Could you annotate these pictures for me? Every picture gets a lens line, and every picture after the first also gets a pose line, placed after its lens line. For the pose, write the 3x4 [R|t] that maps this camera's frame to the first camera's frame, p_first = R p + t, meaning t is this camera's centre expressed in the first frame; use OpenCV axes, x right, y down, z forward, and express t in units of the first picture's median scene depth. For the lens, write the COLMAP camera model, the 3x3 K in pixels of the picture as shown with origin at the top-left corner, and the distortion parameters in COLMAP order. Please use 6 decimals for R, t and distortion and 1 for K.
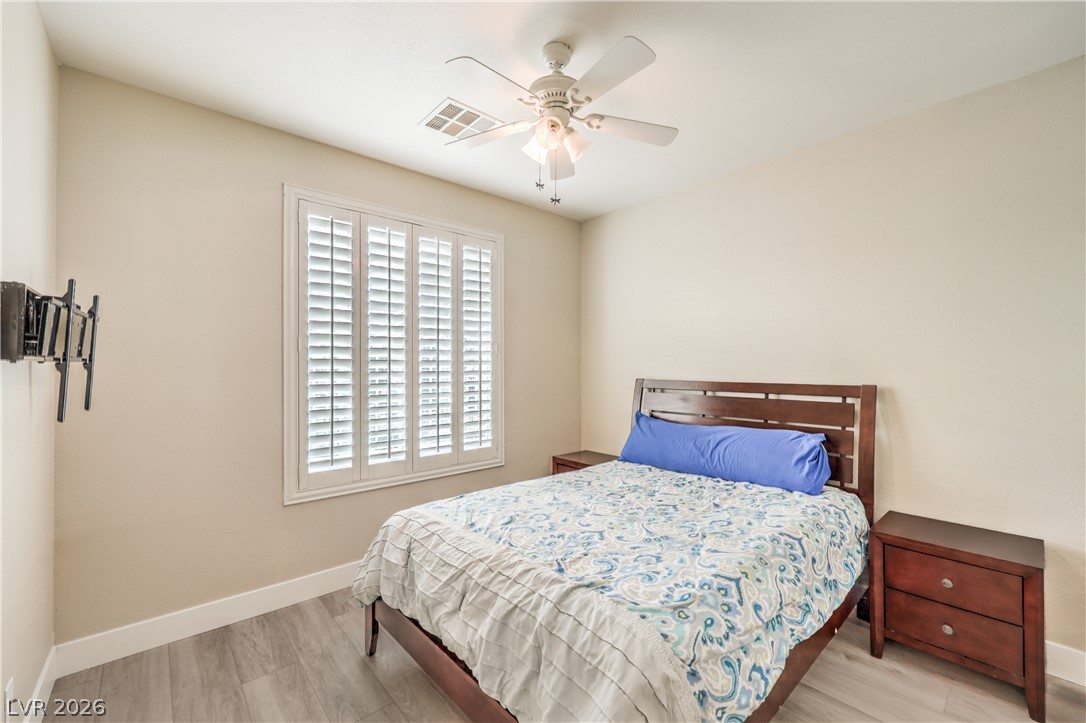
lens RADIAL K [[445.3, 0, 542.3], [0, 445.3, 362.2], [0, 0, 1]] dist [0.002865, -0.000176]
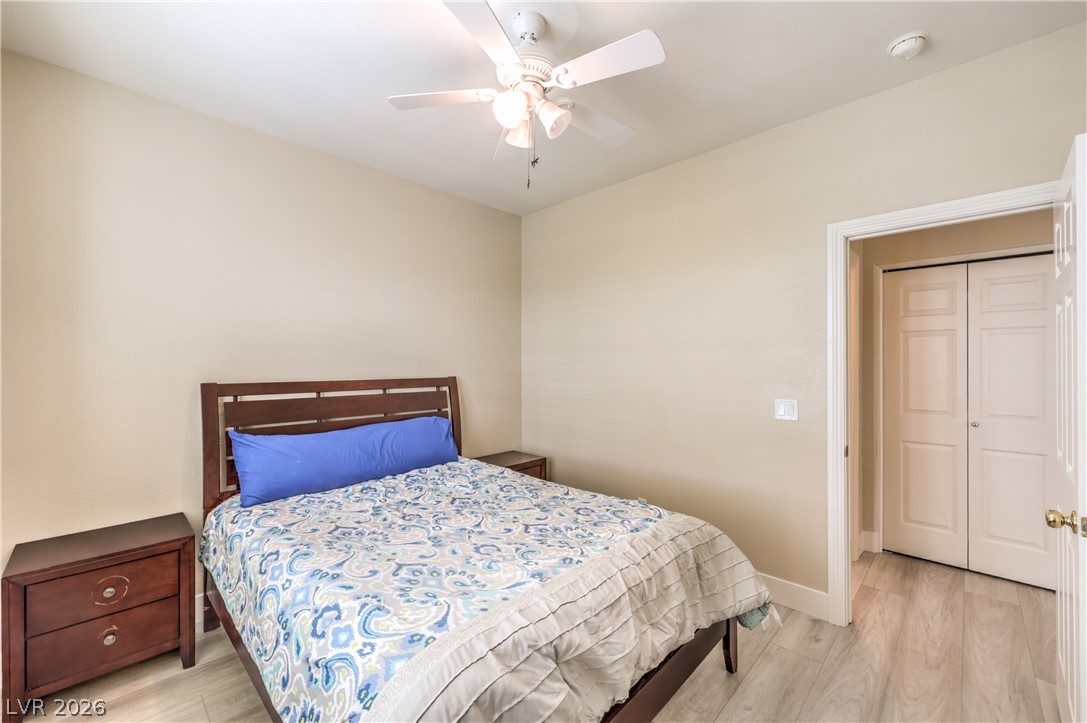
lens RADIAL K [[445.7, 0, 542.2], [0, 445.7, 362.4], [0, 0, 1]] dist [0.002865, -0.000176]
pose [[-0.082141, 0.001414, 0.996620, -0.710979], [-0.003231, 0.999993, -0.001685, 0.007918], [-0.996615, -0.003359, -0.082136, 0.837901]]
